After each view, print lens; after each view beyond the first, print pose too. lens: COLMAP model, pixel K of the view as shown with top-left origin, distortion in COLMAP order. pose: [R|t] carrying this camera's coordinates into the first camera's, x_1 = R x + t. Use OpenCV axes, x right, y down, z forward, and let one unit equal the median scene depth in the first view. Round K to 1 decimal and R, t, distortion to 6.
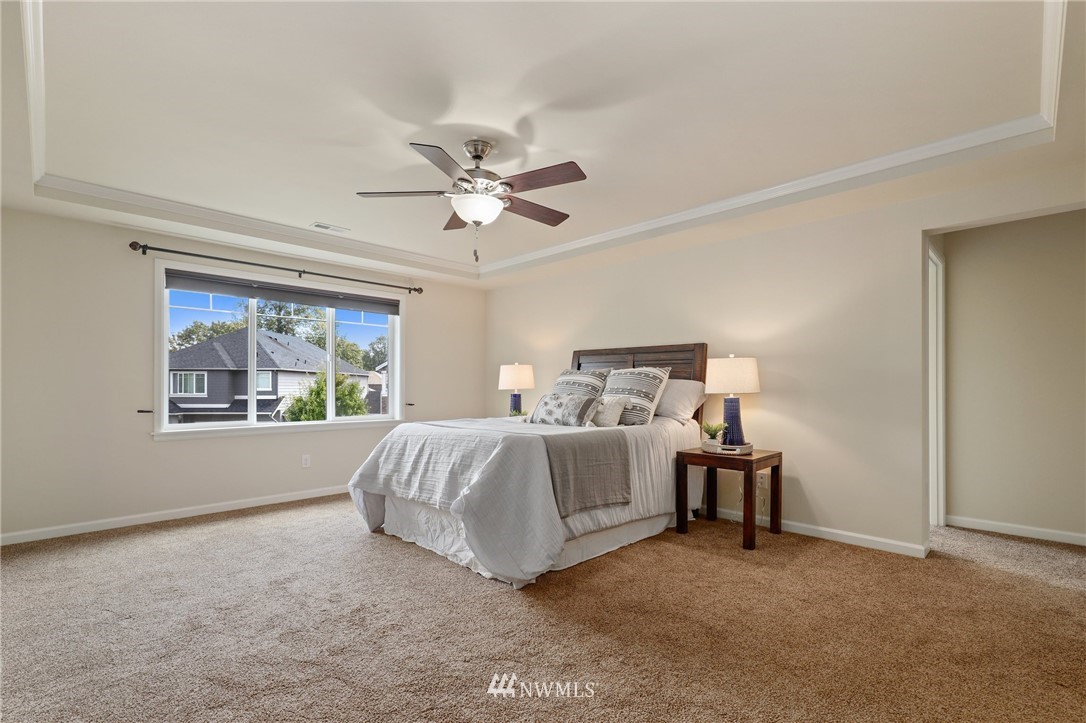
lens RADIAL K [[493.6, 0, 545.5], [0, 493.6, 368.4], [0, 0, 1]] dist [0.002130, -0.000127]
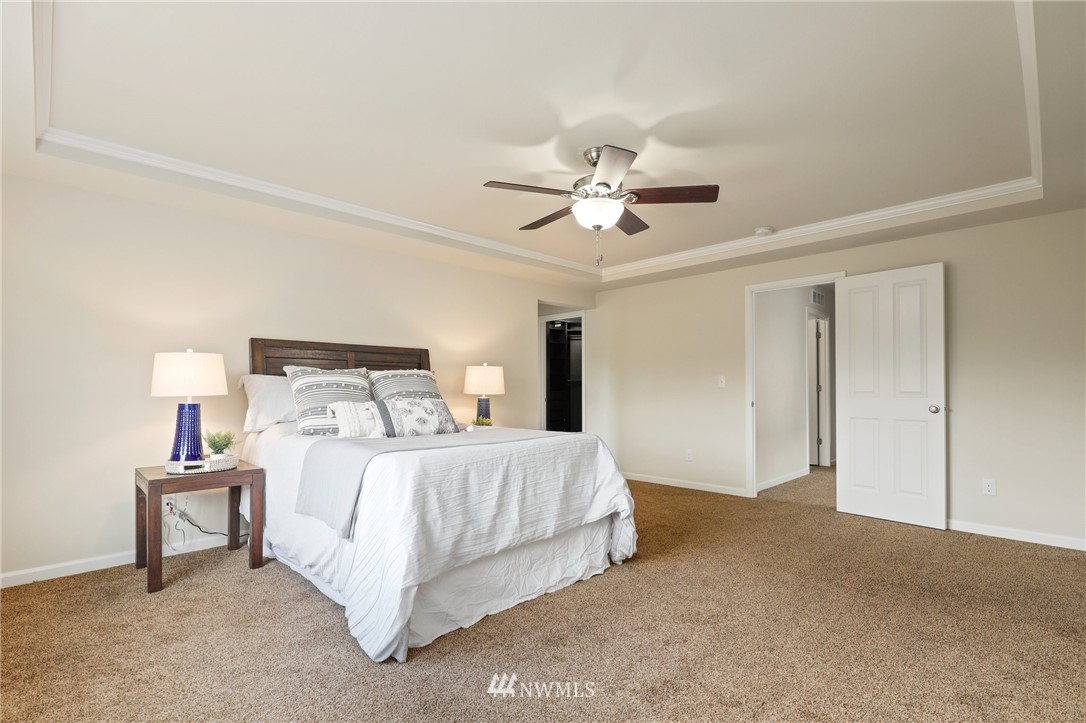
lens RADIAL K [[493.6, 0, 544.6], [0, 493.6, 371.3], [0, 0, 1]] dist [0.002130, -0.000127]
pose [[0.038492, 0.029107, 0.998835, -0.914303], [-0.032988, 0.999068, -0.027843, 0.023481], [-0.998714, -0.031878, 0.039416, 0.847187]]
